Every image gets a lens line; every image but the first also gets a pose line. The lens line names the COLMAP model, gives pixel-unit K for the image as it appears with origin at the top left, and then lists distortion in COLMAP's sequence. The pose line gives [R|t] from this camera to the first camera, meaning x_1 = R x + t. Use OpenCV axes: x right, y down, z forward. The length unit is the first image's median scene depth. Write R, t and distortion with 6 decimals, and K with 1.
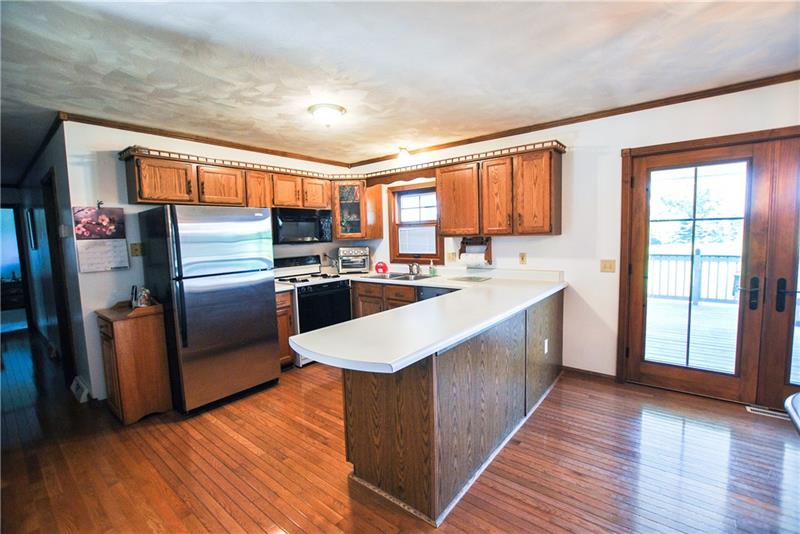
lens RADIAL K [[354.4, 0, 400.0], [0, 354.4, 267.0], [0, 0, 1]] dist [-0.021560, -0.000038]
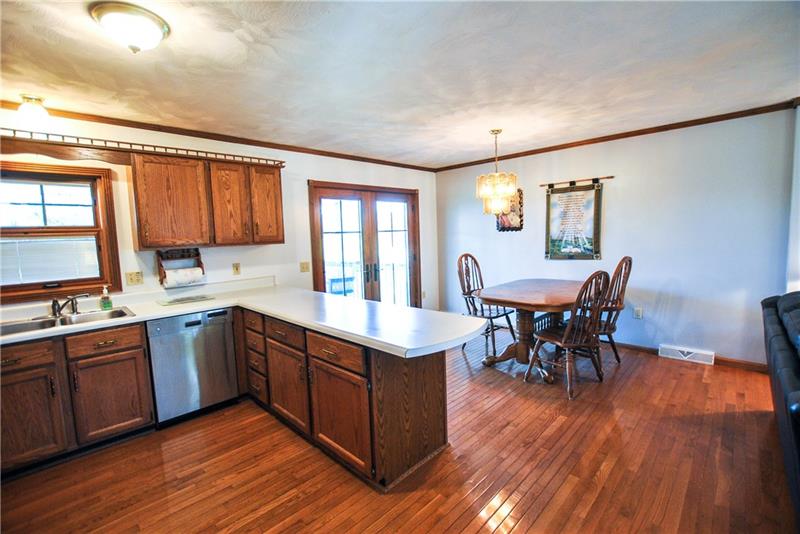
lens RADIAL K [[354.4, 0, 400.0], [0, 354.4, 267.0], [0, 0, 1]] dist [-0.021560, -0.000038]
pose [[0.104343, -0.067828, 0.992226, -0.659239], [0.122636, 0.990935, 0.054843, -0.030873], [-0.986951, 0.115960, 0.111715, 0.501832]]
